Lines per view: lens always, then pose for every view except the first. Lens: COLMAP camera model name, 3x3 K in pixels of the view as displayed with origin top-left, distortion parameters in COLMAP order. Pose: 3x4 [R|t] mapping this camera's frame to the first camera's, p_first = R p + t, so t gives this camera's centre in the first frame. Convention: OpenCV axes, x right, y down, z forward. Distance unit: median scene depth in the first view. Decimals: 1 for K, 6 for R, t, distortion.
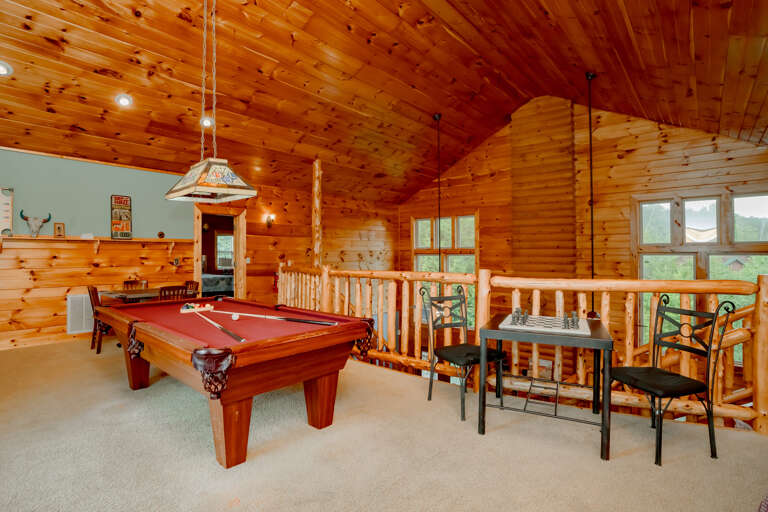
lens RADIAL K [[367.5, 0, 377.8], [0, 367.5, 258.0], [0, 0, 1]] dist [-0.038052, -0.000084]
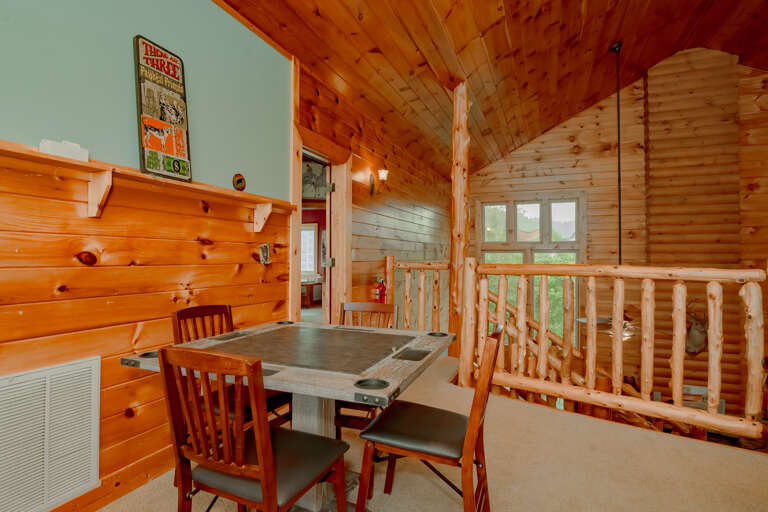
lens RADIAL K [[391.5, 0, 388.5], [0, 391.5, 256.5], [0, 0, 1]] dist [-0.002851, 0.001134]
pose [[0.944834, 0.005168, 0.327510, -0.444257], [-0.000602, 0.999901, -0.014041, 0.015229], [-0.327550, 0.013069, 0.944744, 0.423266]]
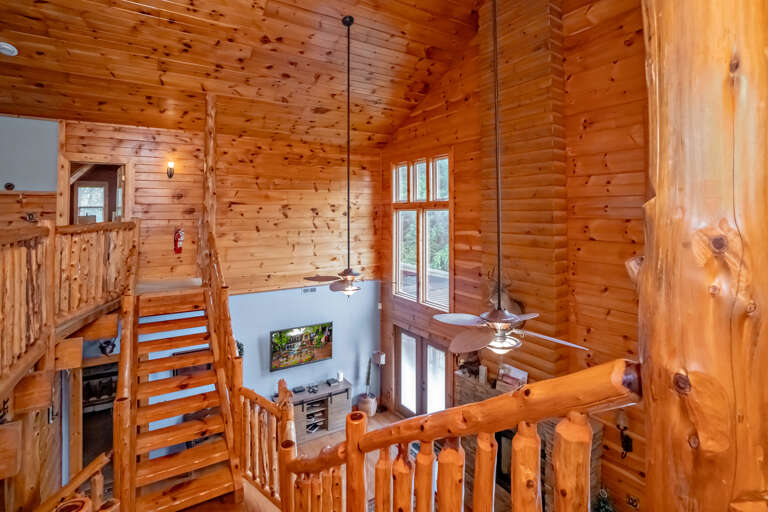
lens RADIAL K [[367.5, 0, 388.5], [0, 367.5, 208.1], [0, 0, 1]] dist [-0.038052, -0.000084]
pose [[0.969080, -0.004301, -0.246710, 0.393354], [-0.000168, 0.999836, -0.018092, 0.002869], [0.246747, 0.017574, 0.968921, 0.301617]]
